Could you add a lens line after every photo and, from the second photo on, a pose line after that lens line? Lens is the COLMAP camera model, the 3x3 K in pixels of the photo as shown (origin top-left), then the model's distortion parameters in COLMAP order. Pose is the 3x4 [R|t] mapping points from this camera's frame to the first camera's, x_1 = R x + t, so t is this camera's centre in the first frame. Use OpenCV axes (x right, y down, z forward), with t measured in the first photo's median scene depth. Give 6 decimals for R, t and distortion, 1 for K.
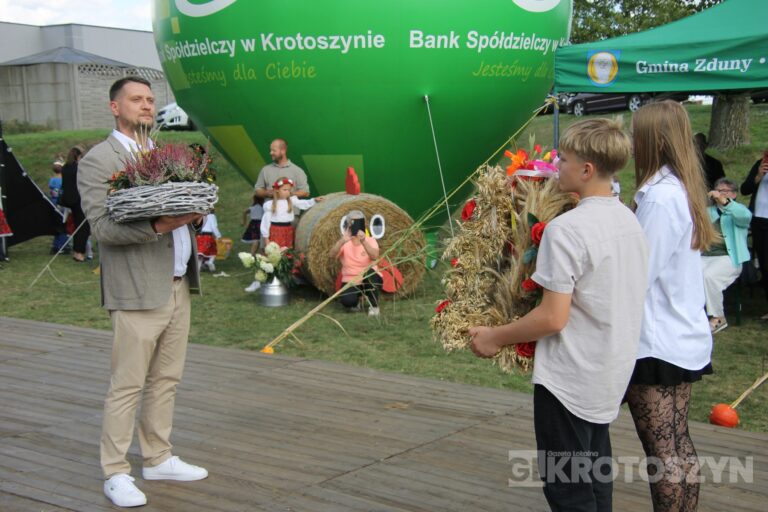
lens RADIAL K [[1095.8, 0, 396.0], [0, 1095.8, 276.1], [0, 0, 1]] dist [0.182471, 0.000000]
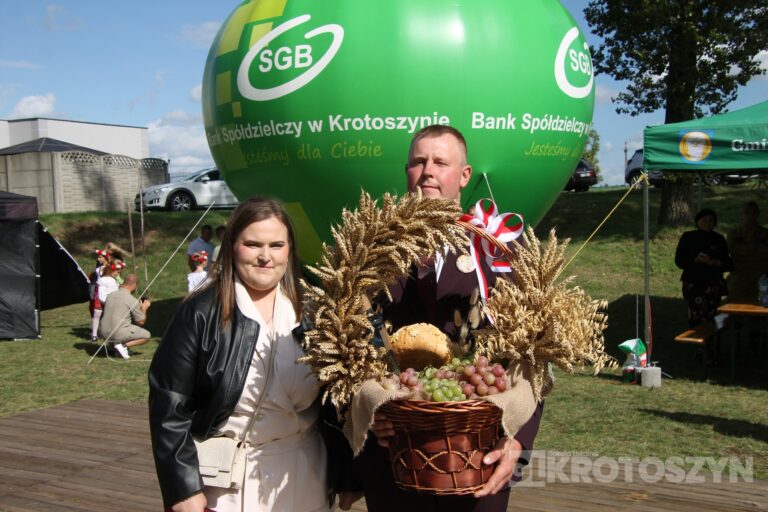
lens RADIAL K [[971.8, 0, 393.7], [0, 971.8, 244.4], [0, 0, 1]] dist [0.088067, 0.000000]
pose [[0.995847, -0.006957, 0.090774, -0.143455], [0.015766, 0.995189, -0.096696, -0.008791], [-0.089664, 0.097726, 0.991166, 0.099594]]
